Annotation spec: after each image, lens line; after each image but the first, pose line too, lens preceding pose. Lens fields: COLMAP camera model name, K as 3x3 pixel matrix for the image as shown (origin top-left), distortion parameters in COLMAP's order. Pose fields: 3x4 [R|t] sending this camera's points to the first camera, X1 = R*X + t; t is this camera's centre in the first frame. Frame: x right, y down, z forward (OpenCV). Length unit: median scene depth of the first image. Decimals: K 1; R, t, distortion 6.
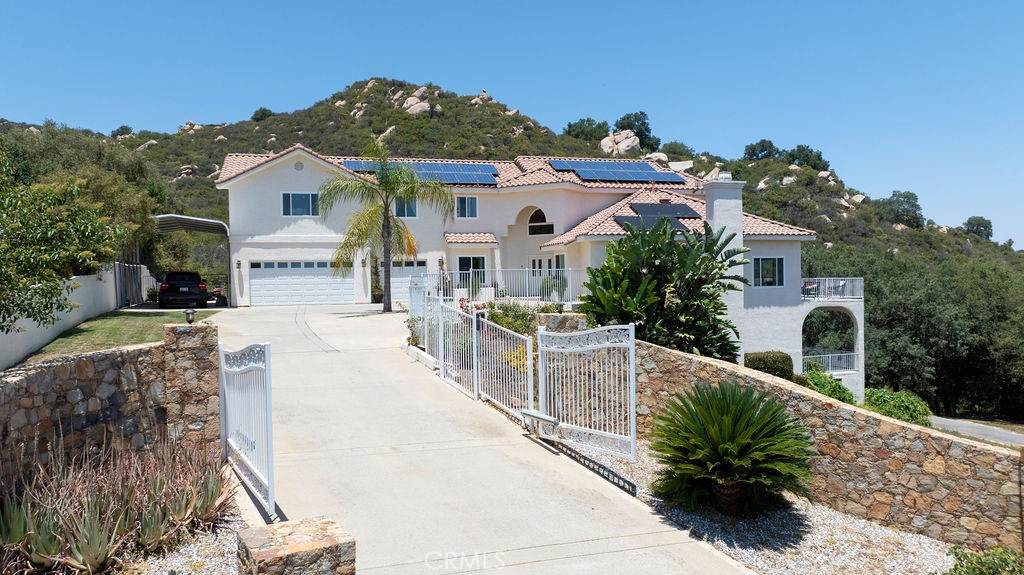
lens RADIAL K [[721.6, 0, 514.0], [0, 721.6, 283.6], [0, 0, 1]] dist [-0.041750, 0.048376]
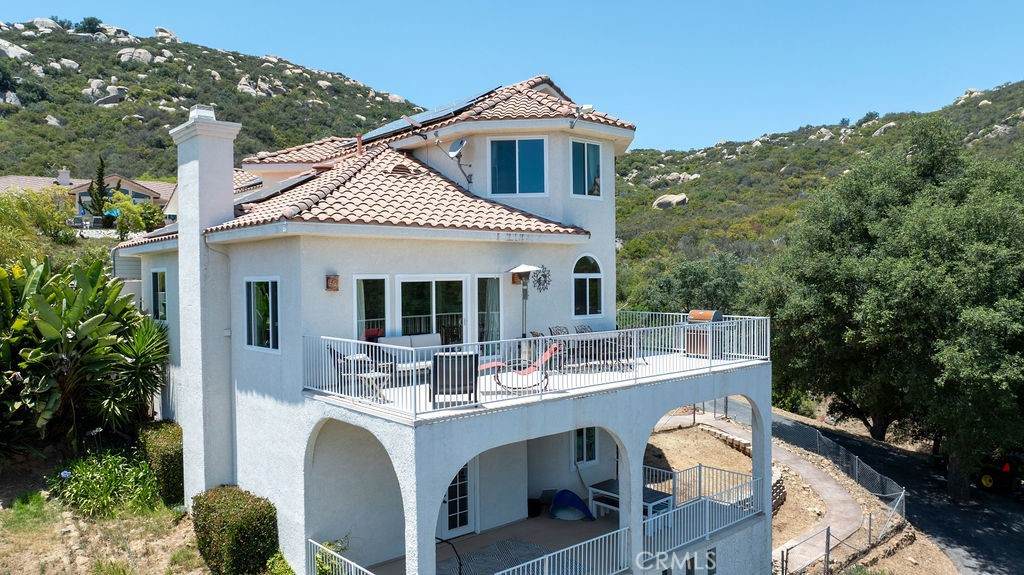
lens RADIAL K [[721.6, 0, 513.7], [0, 721.6, 286.1], [0, 0, 1]] dist [-0.041750, 0.048376]
pose [[0.440056, 0.017781, -0.897794, 0.159736], [0.001592, 0.999787, 0.020582, -0.008223], [0.897969, -0.010487, 0.439934, 0.188089]]
